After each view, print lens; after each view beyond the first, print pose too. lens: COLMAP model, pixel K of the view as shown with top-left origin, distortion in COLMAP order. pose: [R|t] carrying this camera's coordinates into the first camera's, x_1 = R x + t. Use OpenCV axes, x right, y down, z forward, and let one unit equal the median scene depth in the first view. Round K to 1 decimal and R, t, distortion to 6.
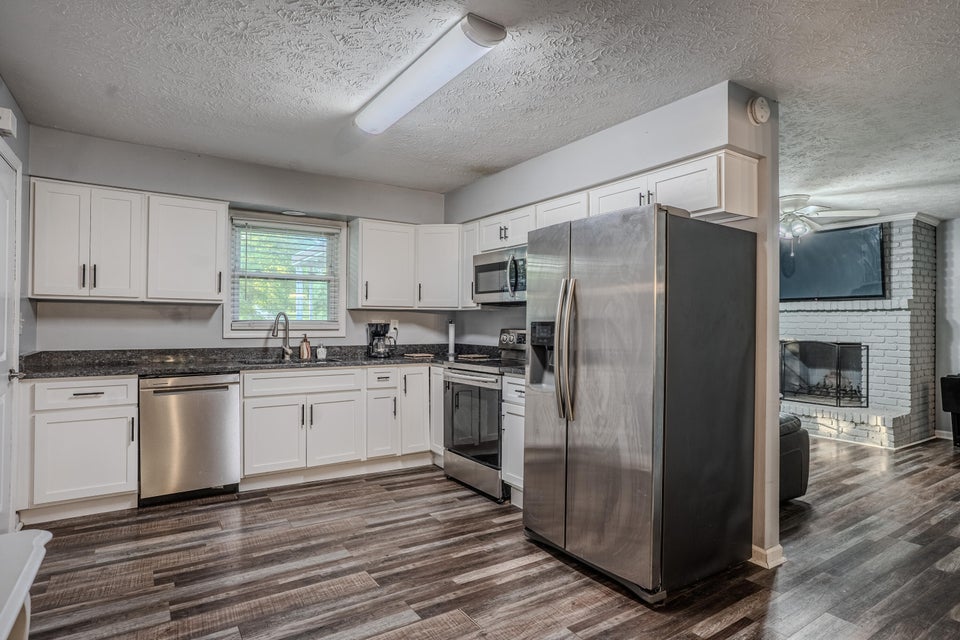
lens RADIAL K [[527.6, 0, 479.9], [0, 527.6, 318.7], [0, 0, 1]] dist [-0.059350, 0.041129]
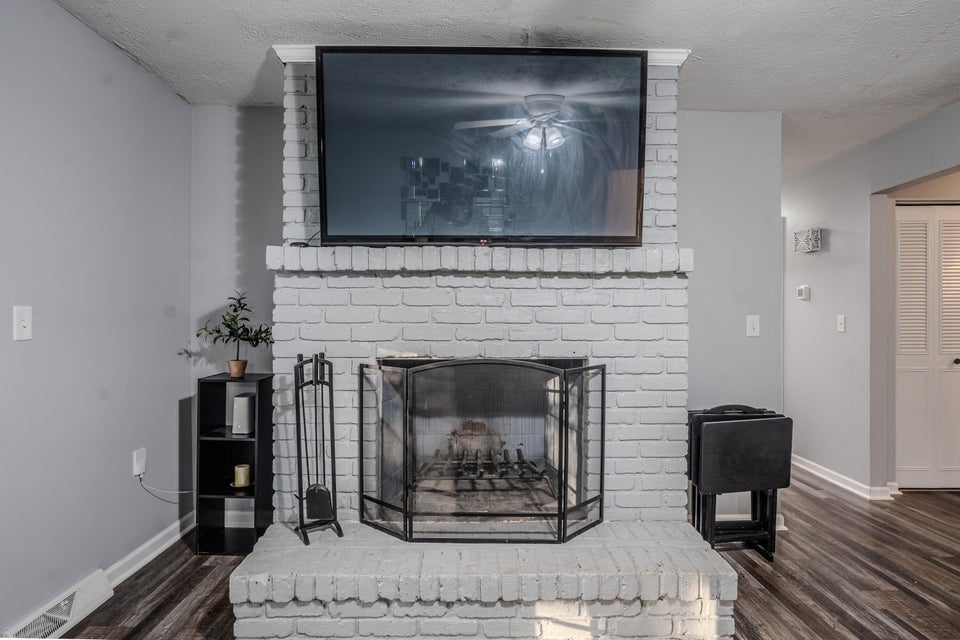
lens RADIAL K [[527.6, 0, 479.9], [0, 527.6, 318.7], [0, 0, 1]] dist [-0.059350, 0.041129]
pose [[0.544782, -0.006397, 0.838554, 0.276406], [-0.004260, 0.999937, 0.010396, 0.010014], [-0.838567, -0.009236, 0.544720, 0.651929]]
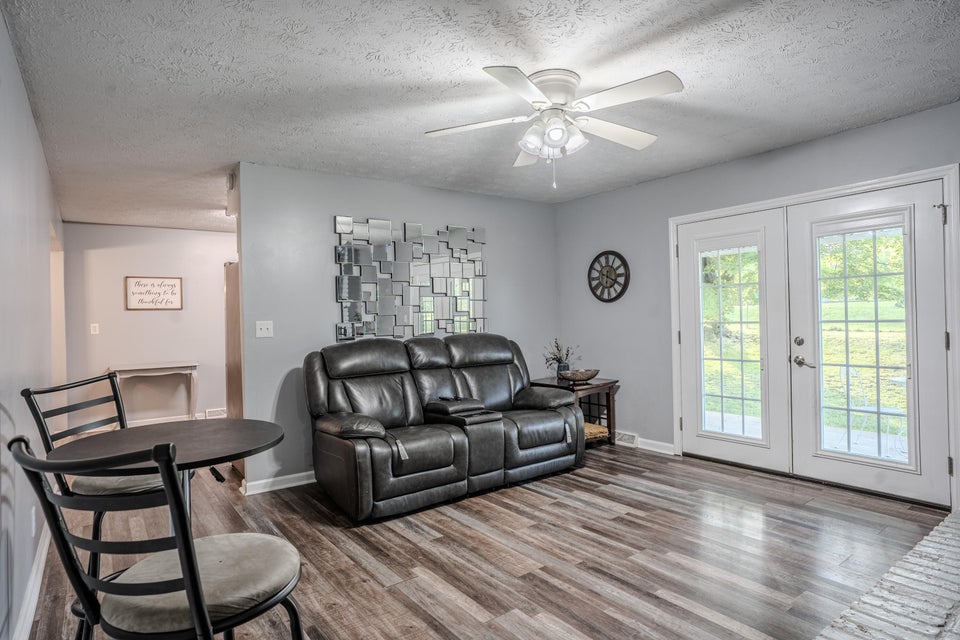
lens RADIAL K [[527.6, 0, 479.9], [0, 527.6, 318.7], [0, 0, 1]] dist [-0.059350, 0.041129]
pose [[0.055691, -0.006551, -0.998427, 0.717286], [0.029406, 0.999555, -0.004918, 0.009802], [0.998015, -0.029086, 0.055859, 0.558391]]
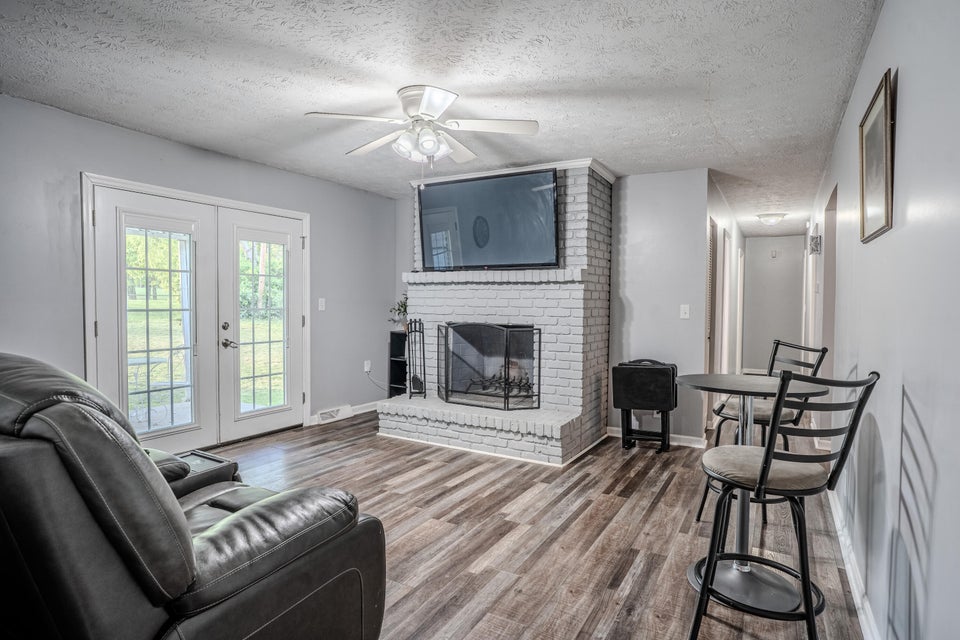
lens RADIAL K [[527.6, 0, 479.9], [0, 527.6, 318.7], [0, 0, 1]] dist [-0.059350, 0.041129]
pose [[0.895172, -0.011755, 0.445566, 0.242087], [-0.006998, 0.999158, 0.040418, 0.004438], [-0.445666, -0.039300, 0.894336, 0.255222]]
